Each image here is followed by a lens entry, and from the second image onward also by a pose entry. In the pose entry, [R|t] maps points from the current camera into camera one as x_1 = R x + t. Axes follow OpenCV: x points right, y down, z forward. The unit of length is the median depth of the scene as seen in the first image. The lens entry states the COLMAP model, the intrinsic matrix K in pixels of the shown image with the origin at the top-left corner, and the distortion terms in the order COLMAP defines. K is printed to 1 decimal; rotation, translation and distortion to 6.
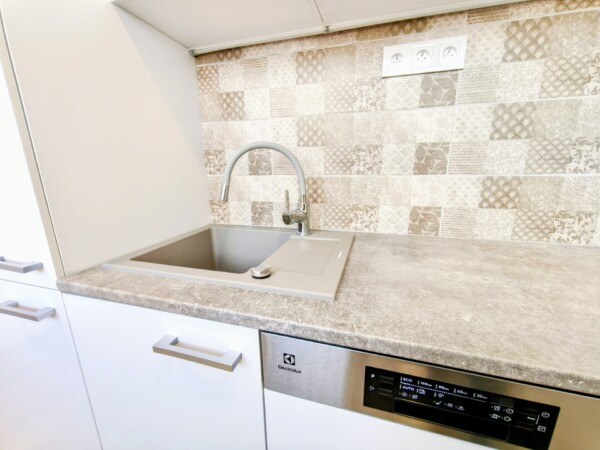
lens RADIAL K [[253.9, 0, 298.0], [0, 253.9, 224.2], [0, 0, 1]] dist [0.001191, -0.000879]
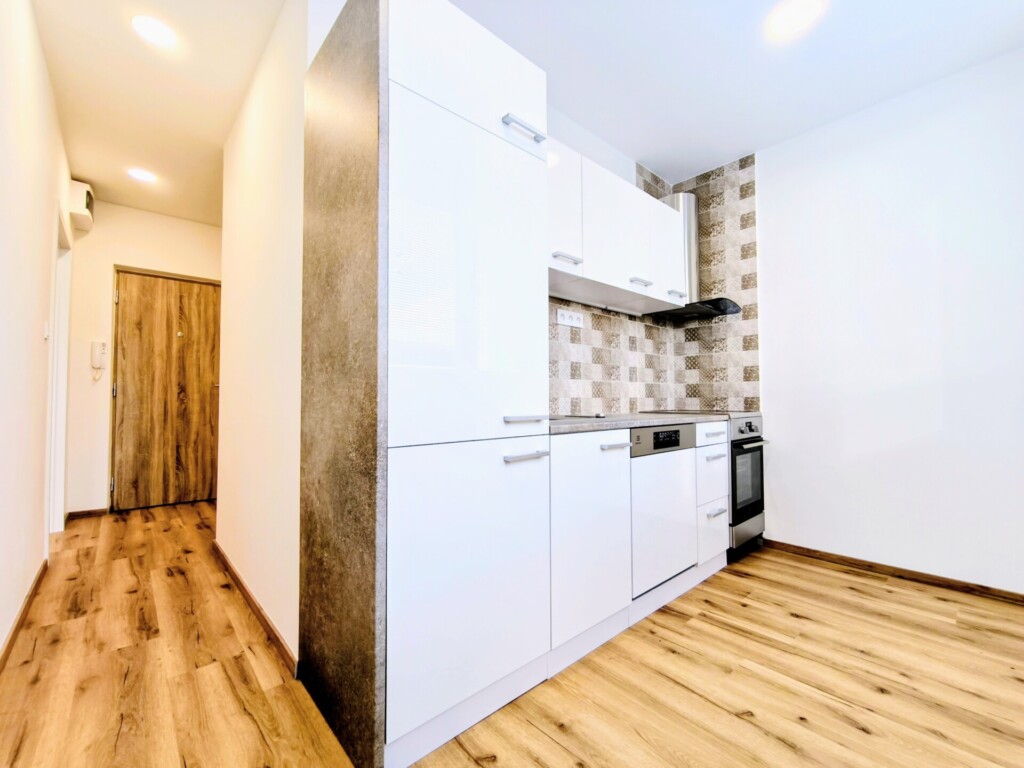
lens RADIAL K [[433.4, 0, 507.2], [0, 433.4, 385.1], [0, 0, 1]] dist [0.001191, -0.000879]
pose [[0.521013, 0.041326, 0.852547, -2.295012], [0.190263, 0.968073, -0.163201, 0.244945], [-0.832073, 0.247239, 0.496516, -0.094617]]
